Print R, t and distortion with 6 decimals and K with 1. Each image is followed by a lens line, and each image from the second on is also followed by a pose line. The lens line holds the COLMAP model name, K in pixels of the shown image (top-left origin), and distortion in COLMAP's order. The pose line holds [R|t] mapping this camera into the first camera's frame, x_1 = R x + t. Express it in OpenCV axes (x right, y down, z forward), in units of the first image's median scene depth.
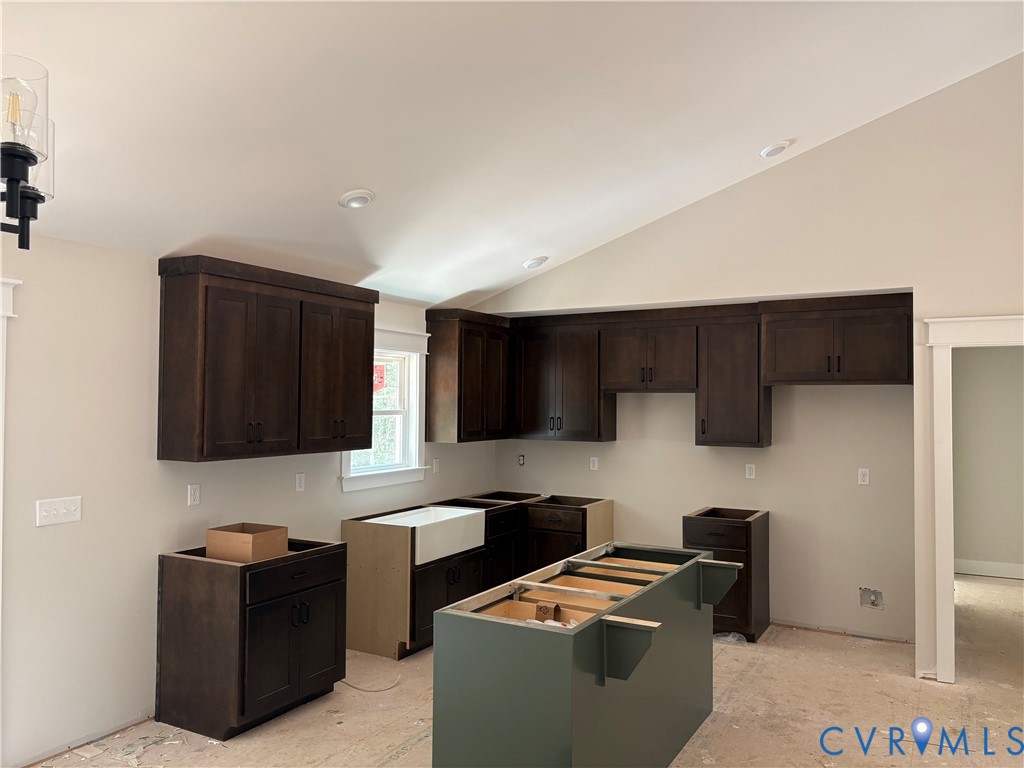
lens RADIAL K [[784.6, 0, 515.6], [0, 784.6, 385.1], [0, 0, 1]] dist [0.017551, -0.016183]
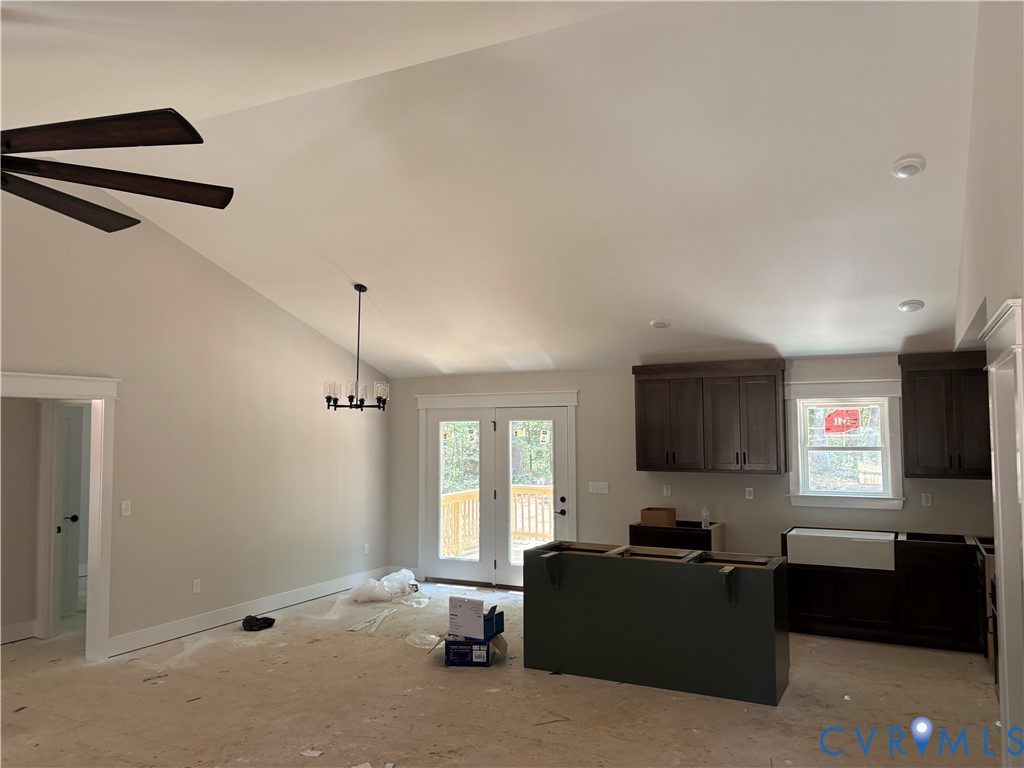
lens RADIAL K [[784.6, 0, 515.2], [0, 784.6, 386.2], [0, 0, 1]] dist [0.017551, -0.016183]
pose [[0.043740, -0.075332, -0.996199, 1.351755], [0.013782, 0.997104, -0.074795, 0.030475], [0.998948, -0.010458, 0.044651, 0.556234]]
